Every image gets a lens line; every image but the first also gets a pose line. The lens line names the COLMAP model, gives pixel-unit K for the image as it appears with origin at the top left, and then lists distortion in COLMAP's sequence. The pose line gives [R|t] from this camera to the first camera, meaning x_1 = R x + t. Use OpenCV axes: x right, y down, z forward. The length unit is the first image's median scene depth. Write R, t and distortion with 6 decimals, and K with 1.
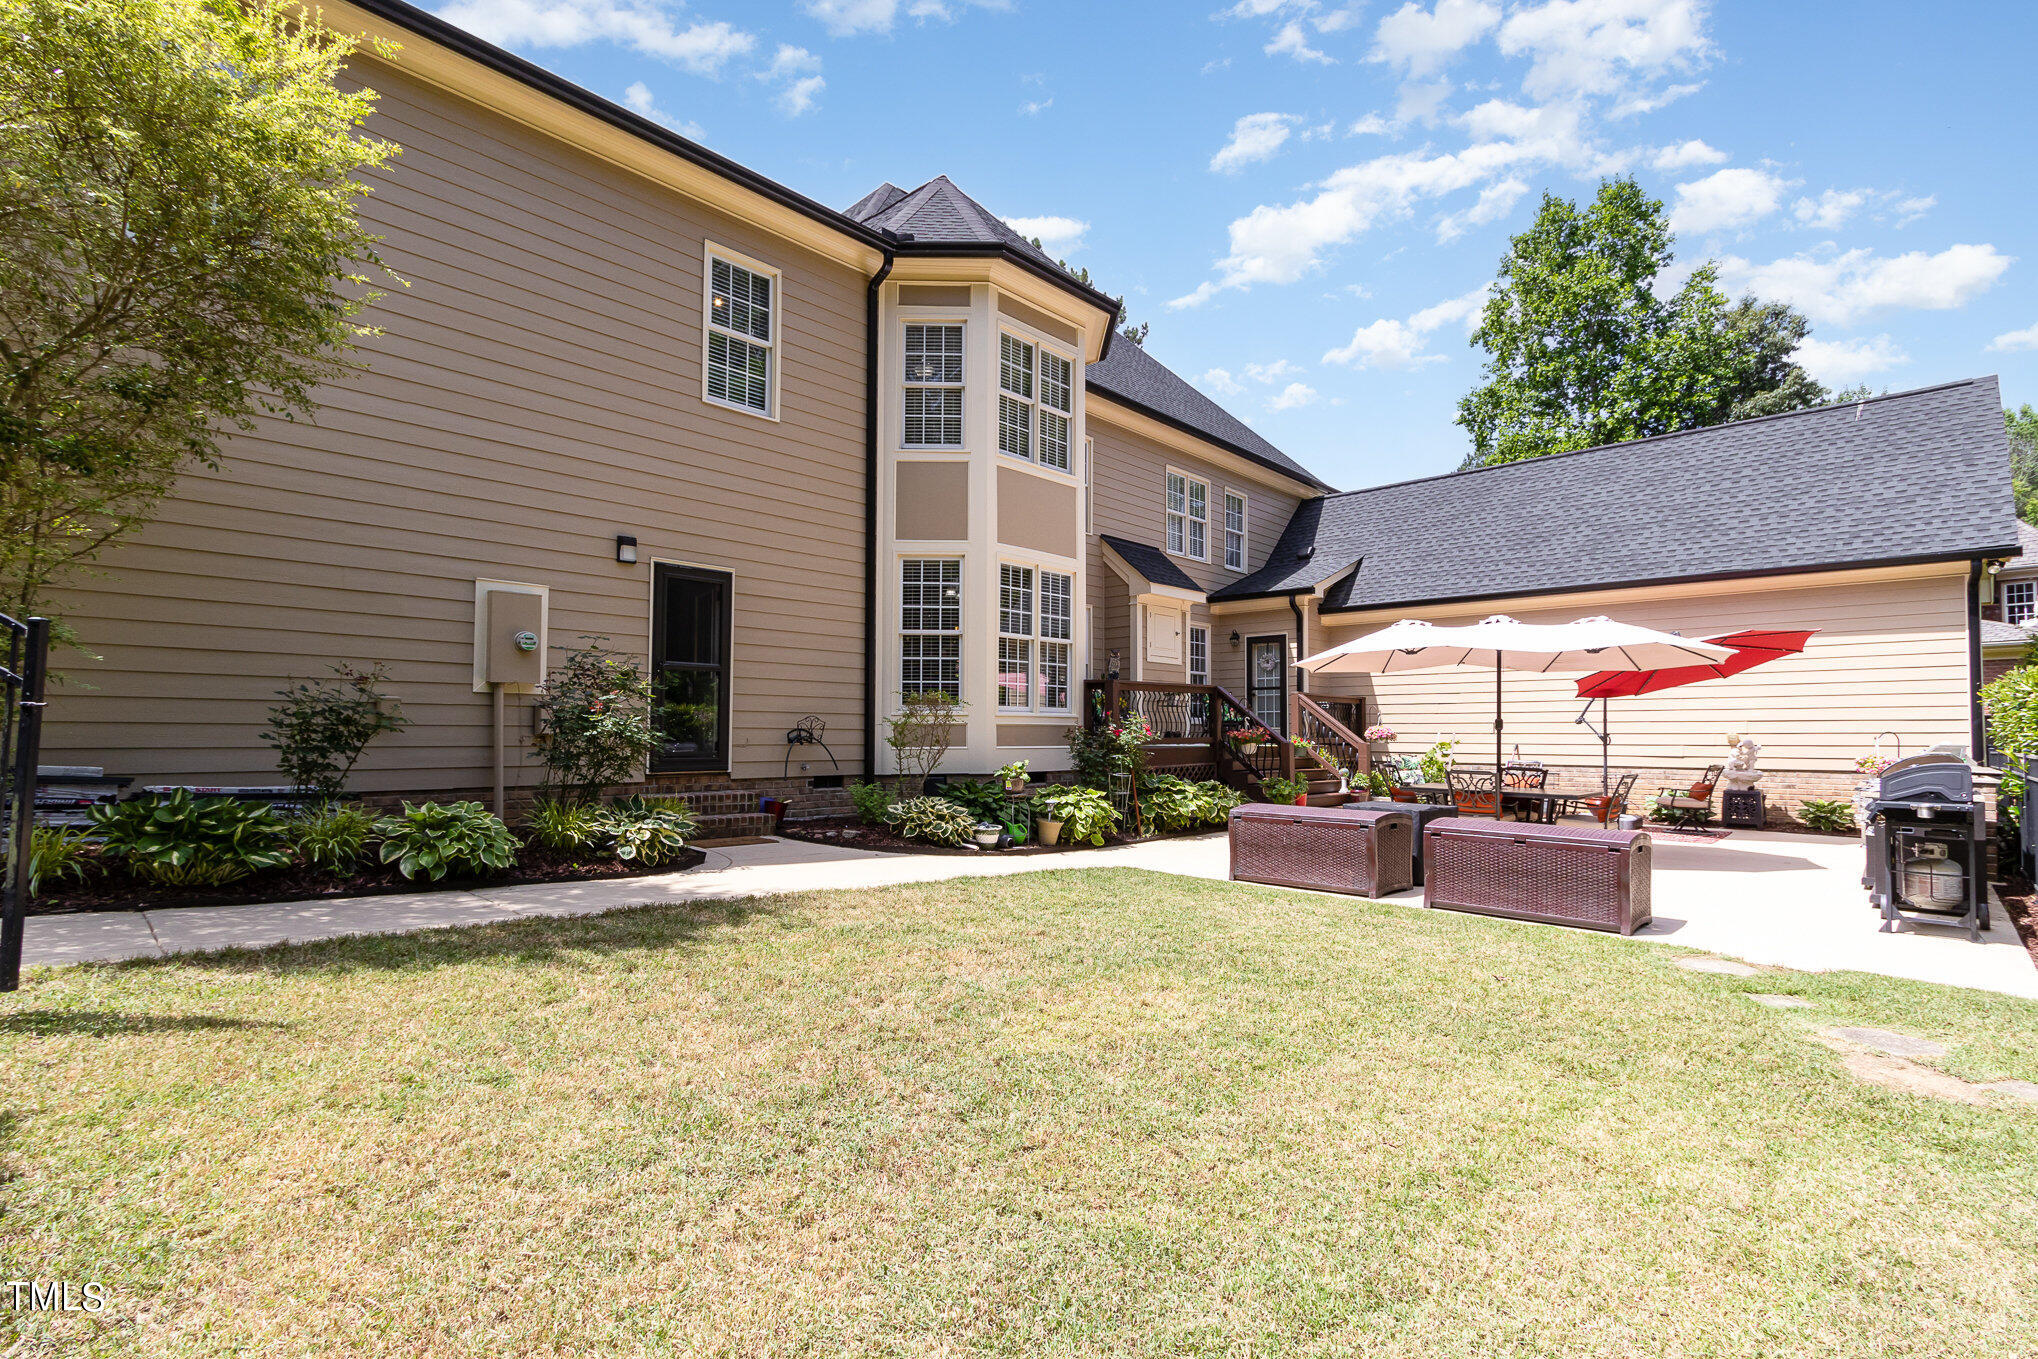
lens RADIAL K [[936.1, 0, 1023.5], [0, 936.1, 690.9], [0, 0, 1]] dist [0.001133, 0.000521]
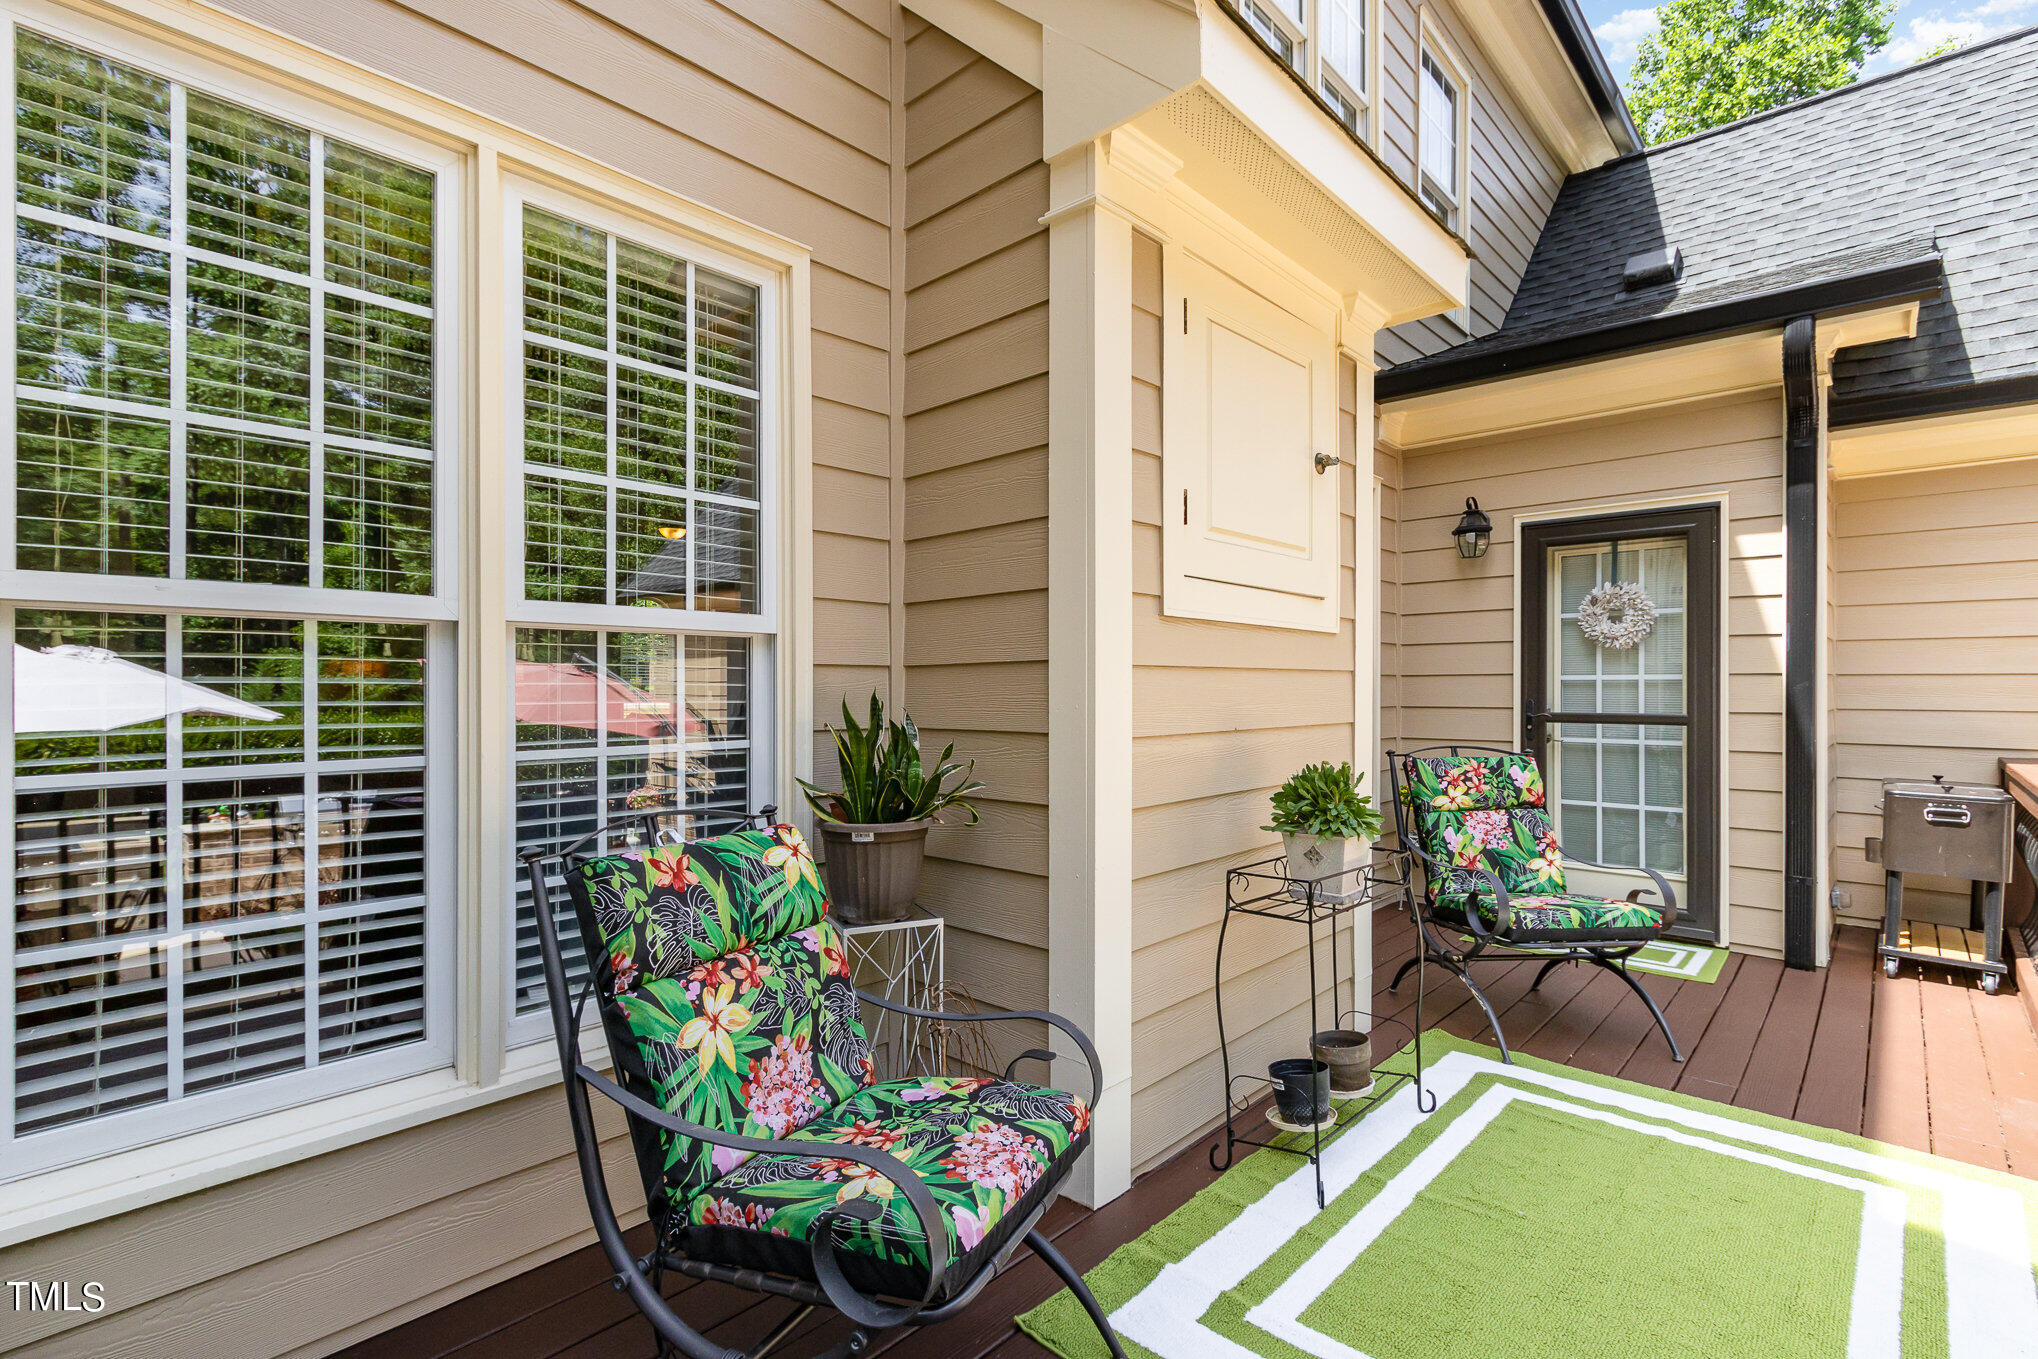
lens RADIAL K [[936.1, 0, 1023.5], [0, 936.1, 690.9], [0, 0, 1]] dist [0.001133, 0.000521]
pose [[0.999935, -0.004994, 0.010252, 0.150213], [0.004528, 0.998974, 0.045050, -0.035995], [-0.010467, -0.045001, 0.998932, 1.185688]]
